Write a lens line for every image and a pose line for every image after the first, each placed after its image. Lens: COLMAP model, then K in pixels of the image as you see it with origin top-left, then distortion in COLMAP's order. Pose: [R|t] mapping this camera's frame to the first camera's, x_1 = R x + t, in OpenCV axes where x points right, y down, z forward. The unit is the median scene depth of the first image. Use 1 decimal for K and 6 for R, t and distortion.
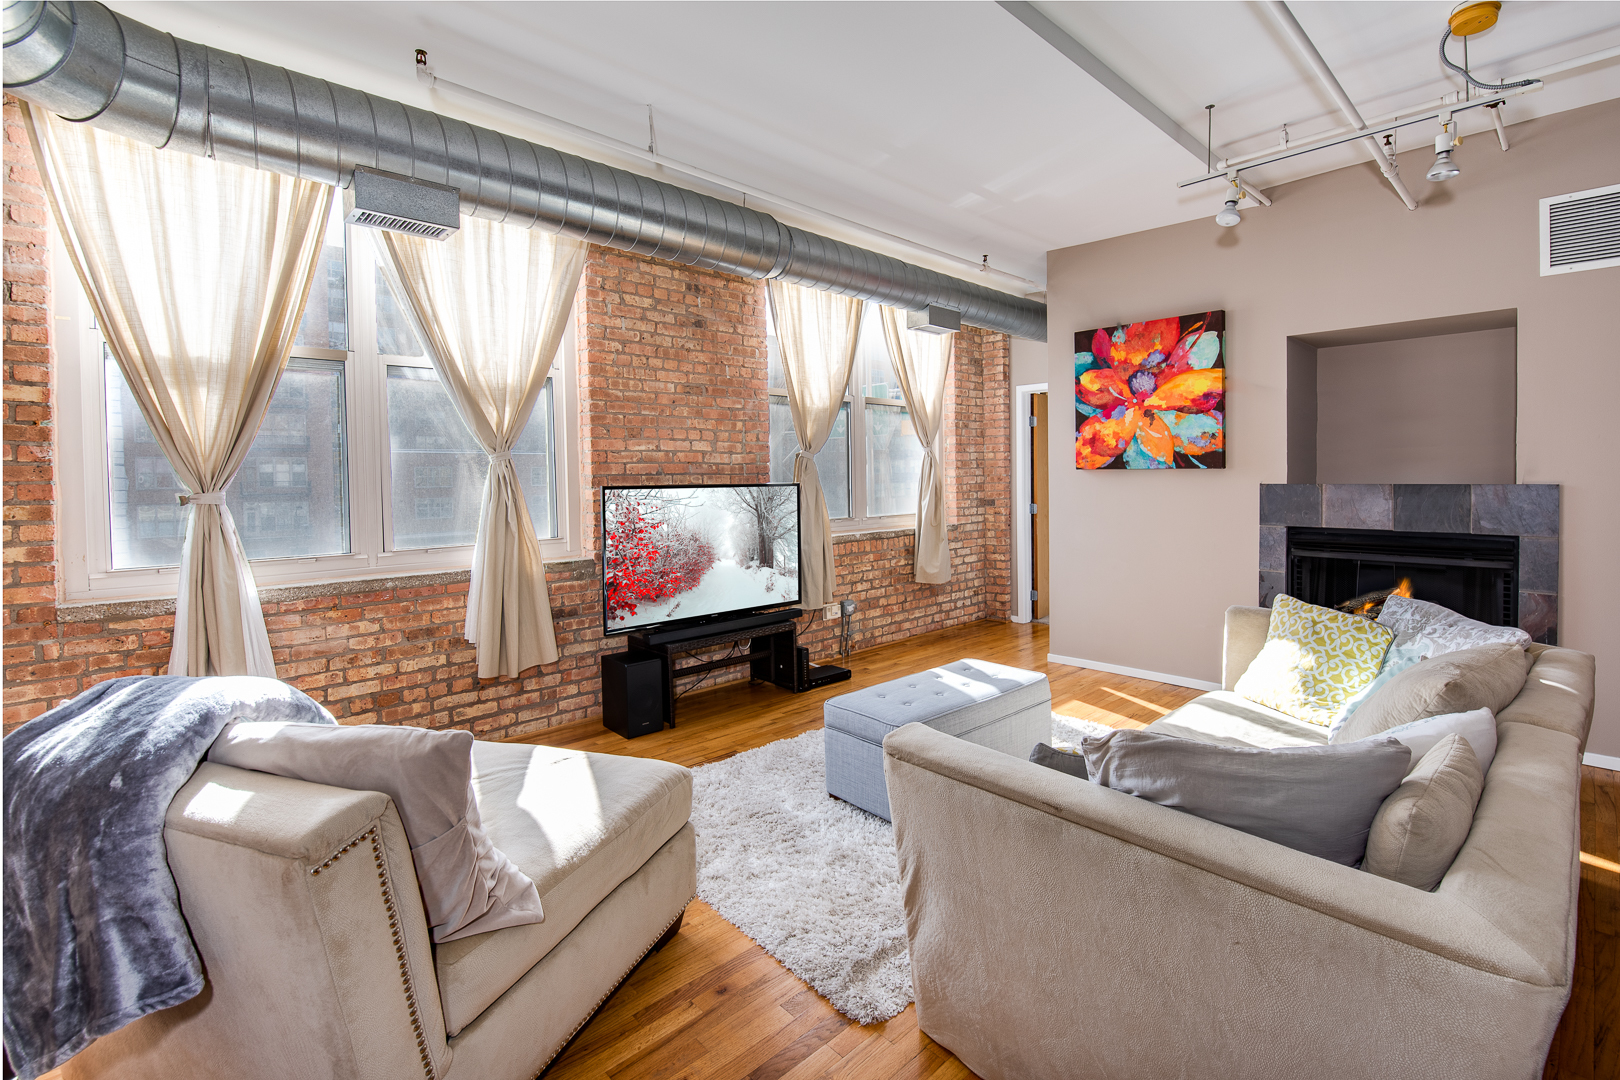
lens RADIAL K [[715.8, 0, 830.9], [0, 715.8, 485.6], [0, 0, 1]] dist [0.002063, -0.001588]
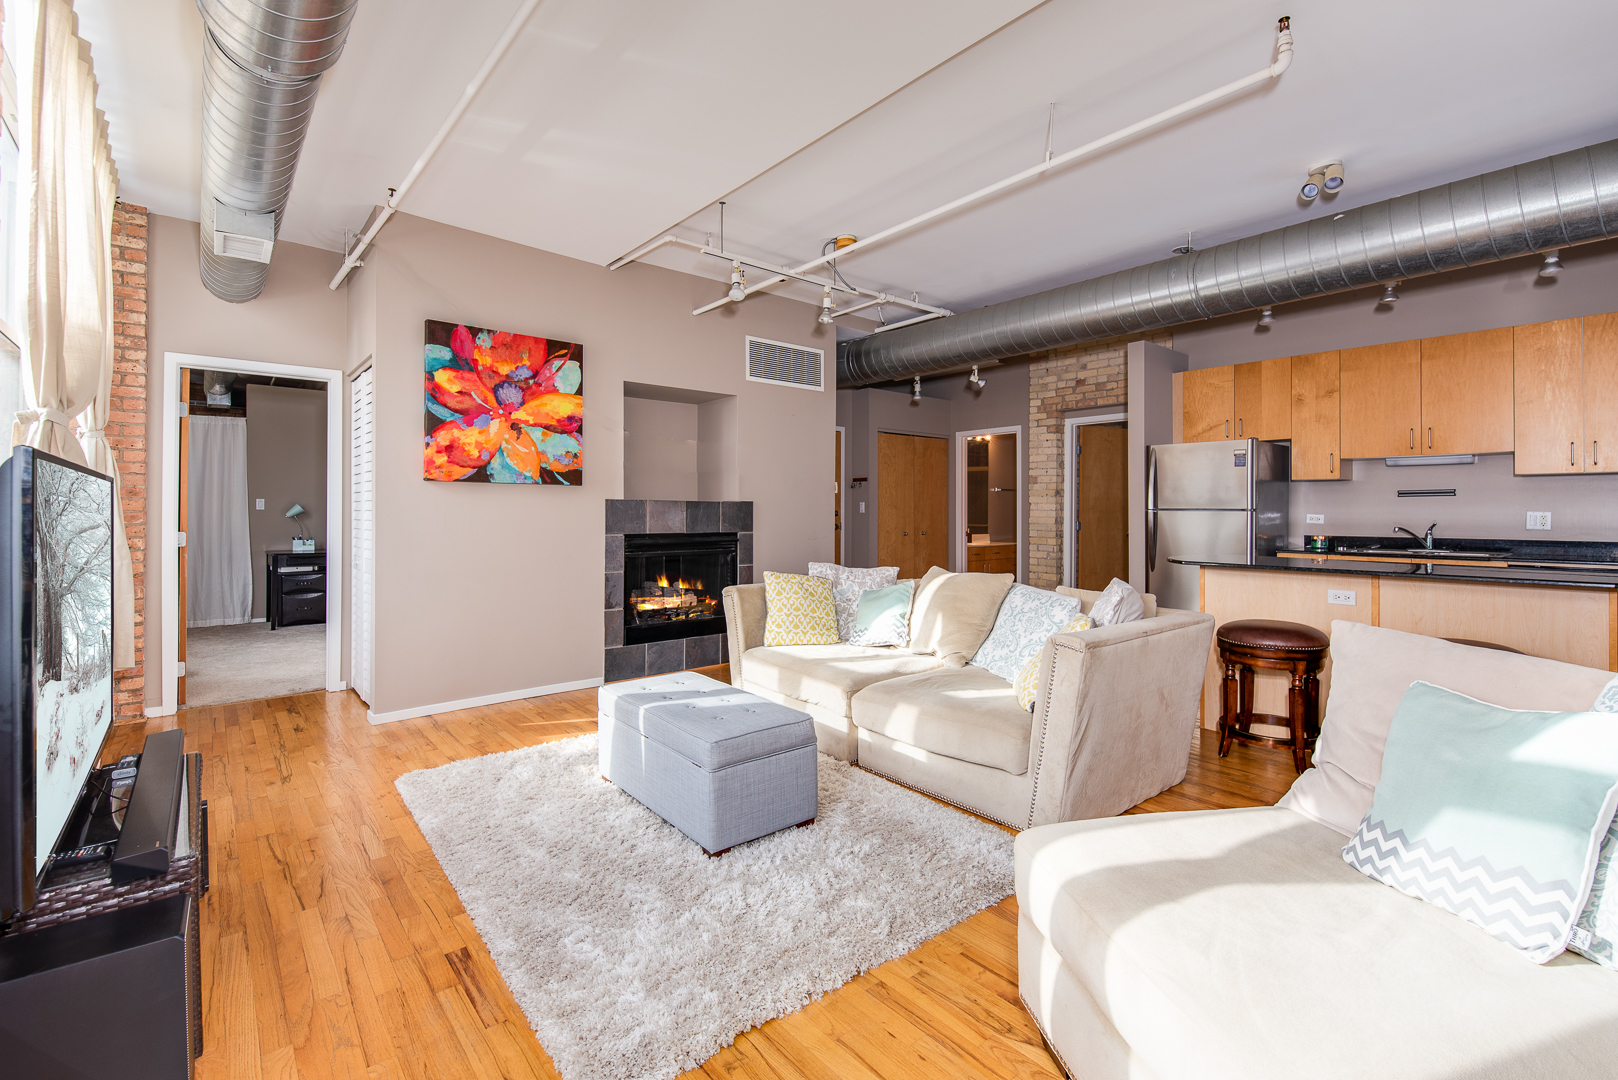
lens RADIAL K [[709.8, 0, 829.6], [0, 709.8, 506.4], [0, 0, 1]] dist [-0.032390, 0.000448]
pose [[0.048661, 0.020288, 0.998609, -0.521275], [0.013159, 0.999694, -0.020951, 0.036002], [-0.998729, 0.014160, 0.048380, 0.544973]]
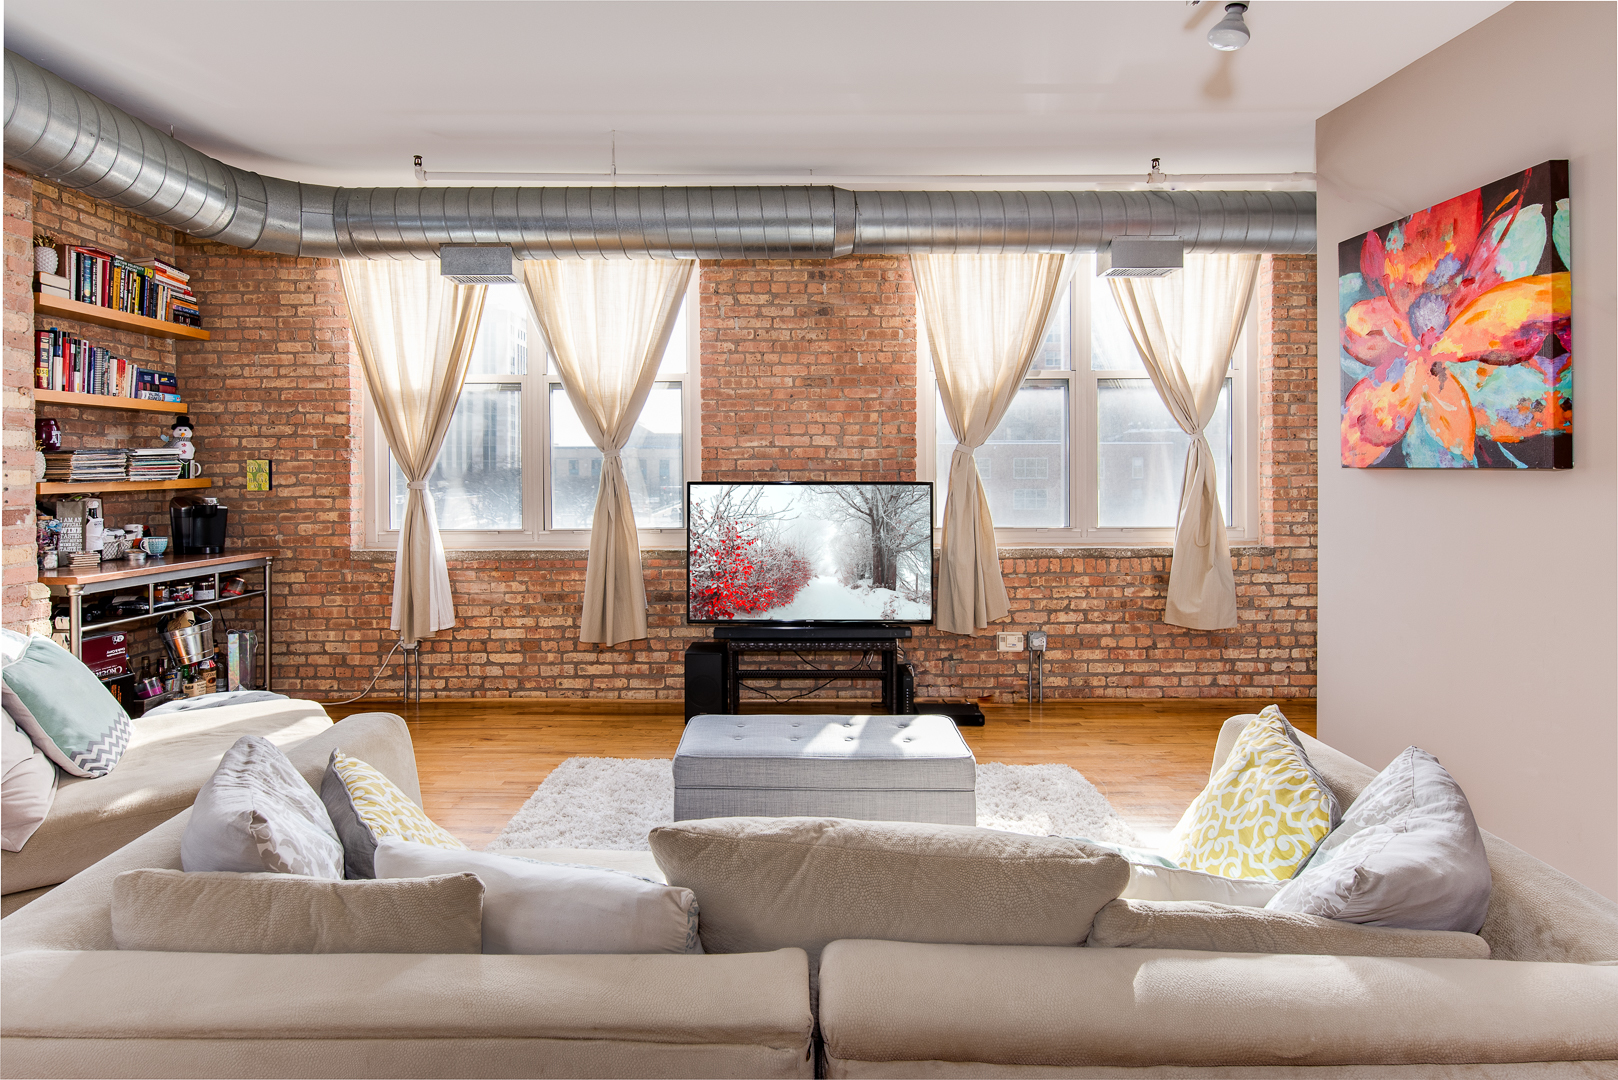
lens RADIAL K [[797.5, 0, 789.8], [0, 797.5, 466.2], [0, 0, 1]] dist [0.008423, -0.006122]
pose [[0.729837, 0.005760, -0.683597, 0.522614], [-0.015568, 0.999845, -0.008196, -0.012445], [0.683444, 0.016624, 0.729814, 0.208450]]
